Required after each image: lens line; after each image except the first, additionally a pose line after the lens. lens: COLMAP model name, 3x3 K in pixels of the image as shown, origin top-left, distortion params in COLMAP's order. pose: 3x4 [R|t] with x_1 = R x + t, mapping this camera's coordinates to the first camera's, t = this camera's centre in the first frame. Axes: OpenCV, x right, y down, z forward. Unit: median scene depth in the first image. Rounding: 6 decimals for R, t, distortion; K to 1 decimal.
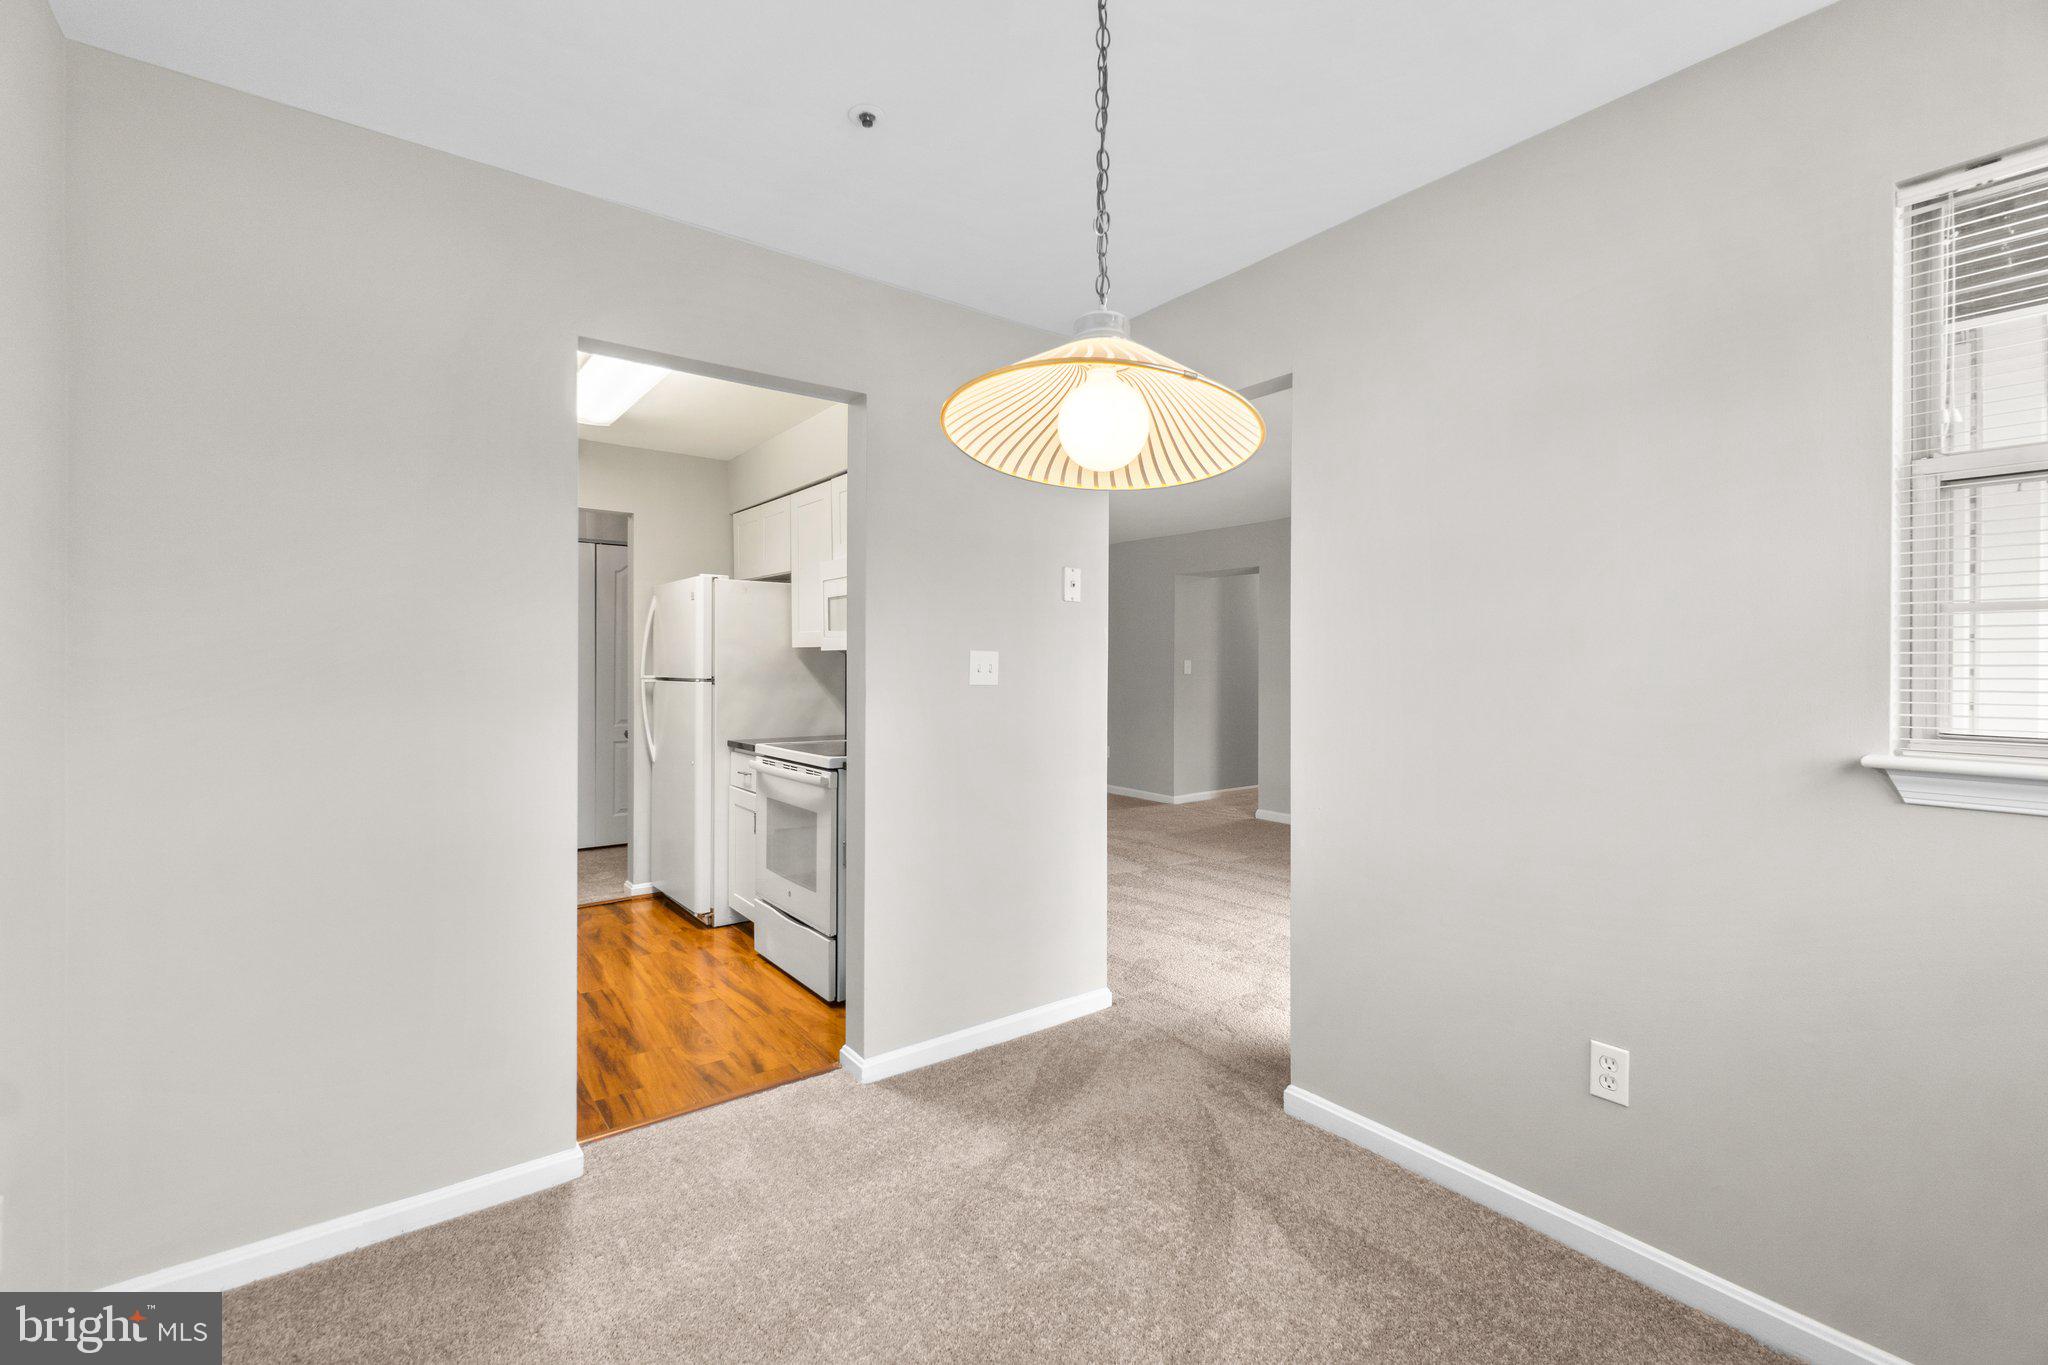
lens RADIAL K [[889.0, 0, 1037.5], [0, 889.0, 664.5], [0, 0, 1]] dist [-0.007179, 0.002752]
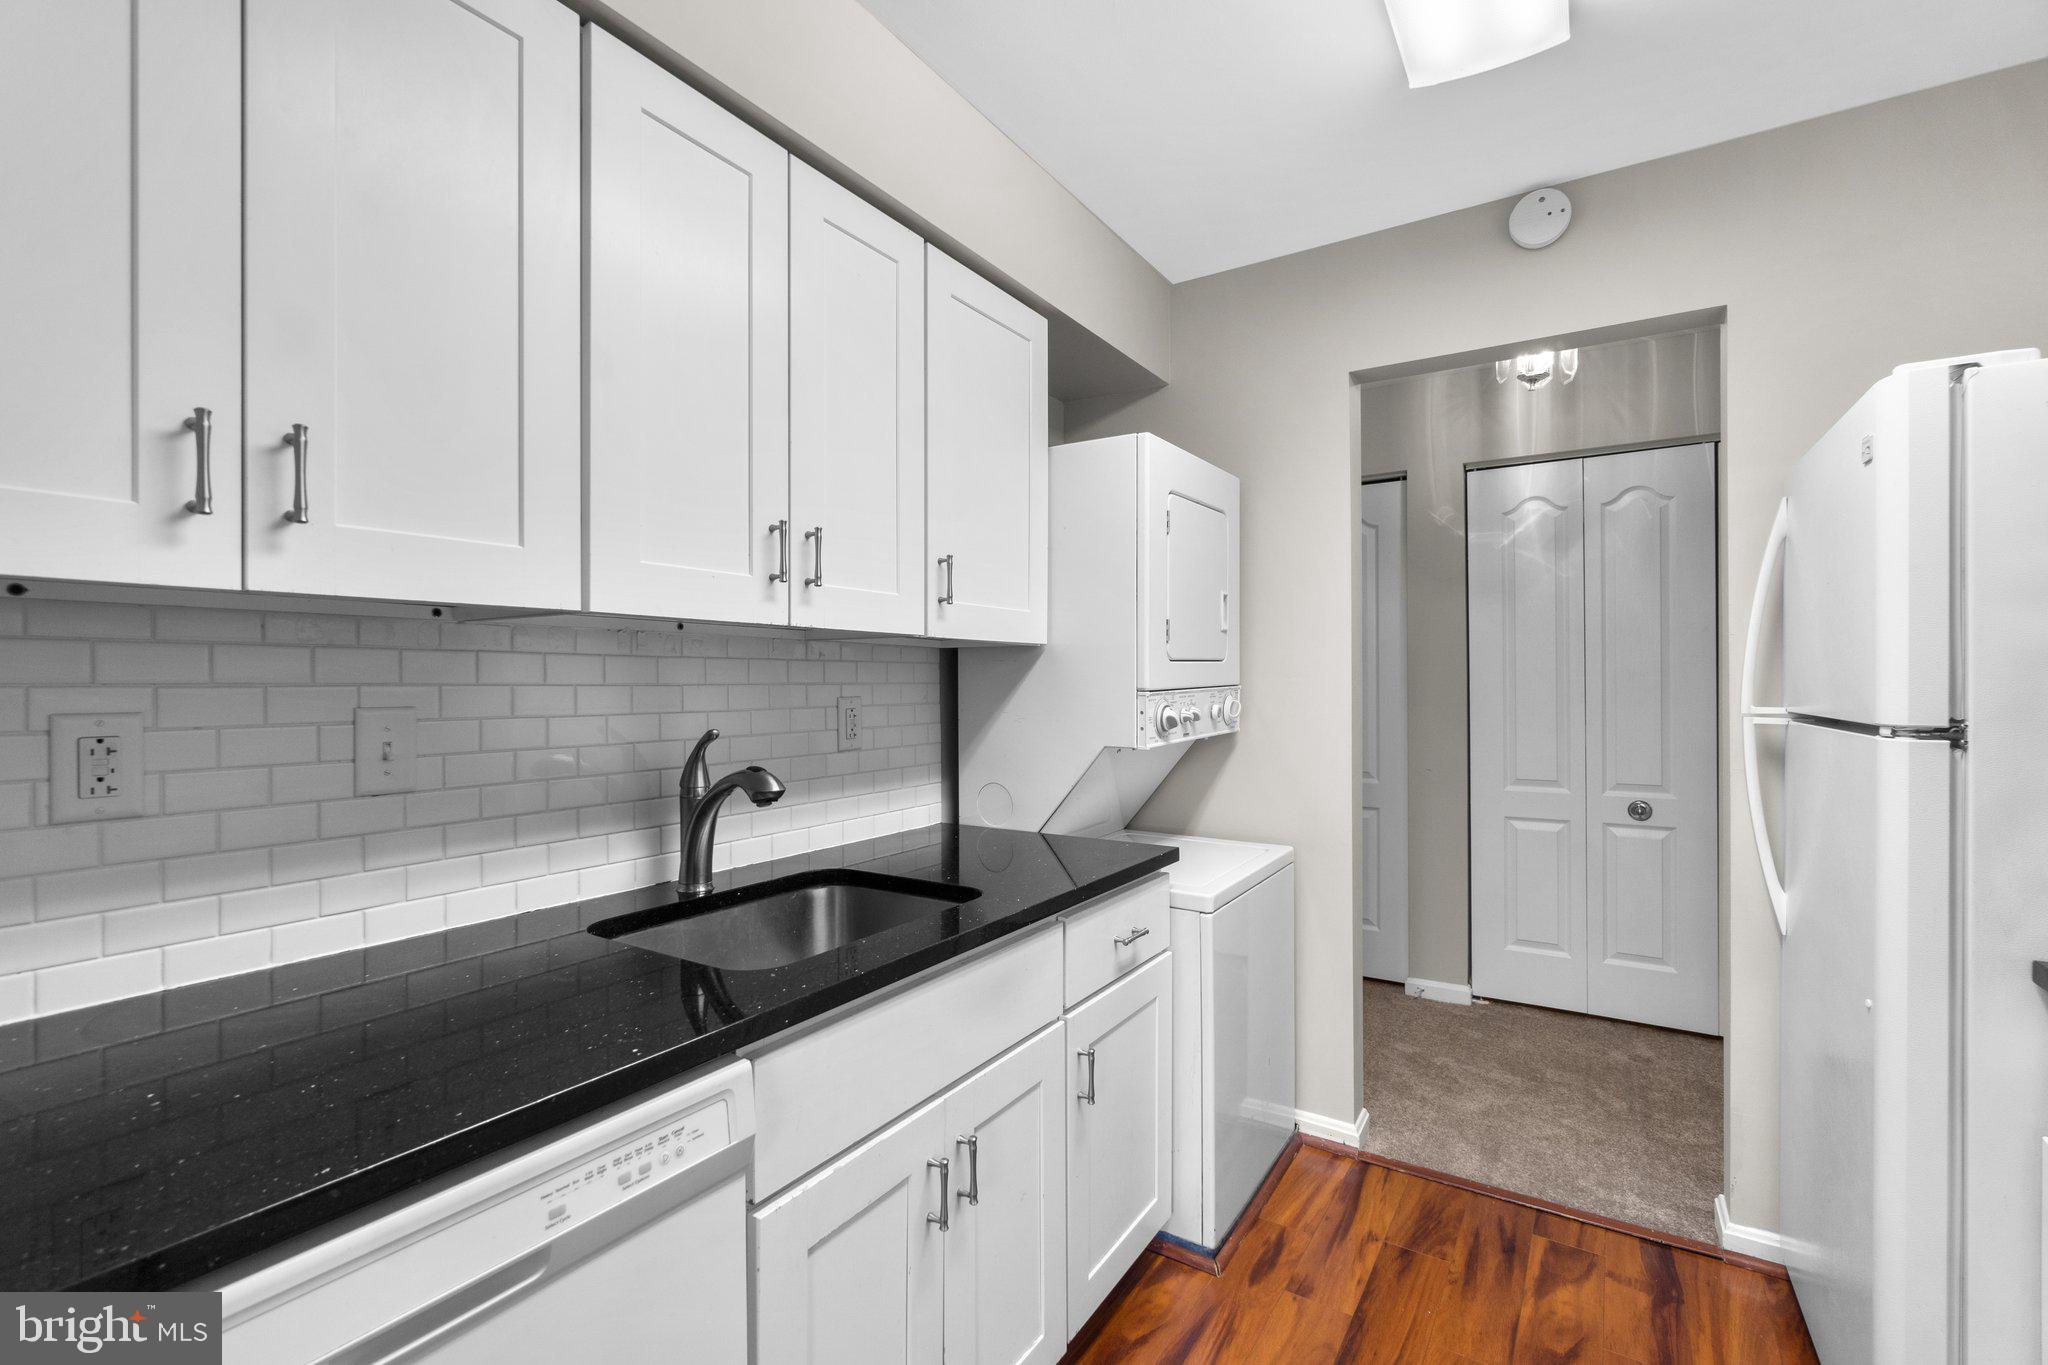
lens RADIAL K [[889.0, 0, 1011.4], [0, 889.0, 686.0], [0, 0, 1]] dist [-0.007179, 0.002752]
pose [[0.306236, -0.000757, -0.951955, -0.194206], [0.006360, 0.999979, 0.001251, 0.000780], [0.951934, -0.006437, 0.306234, 0.638296]]
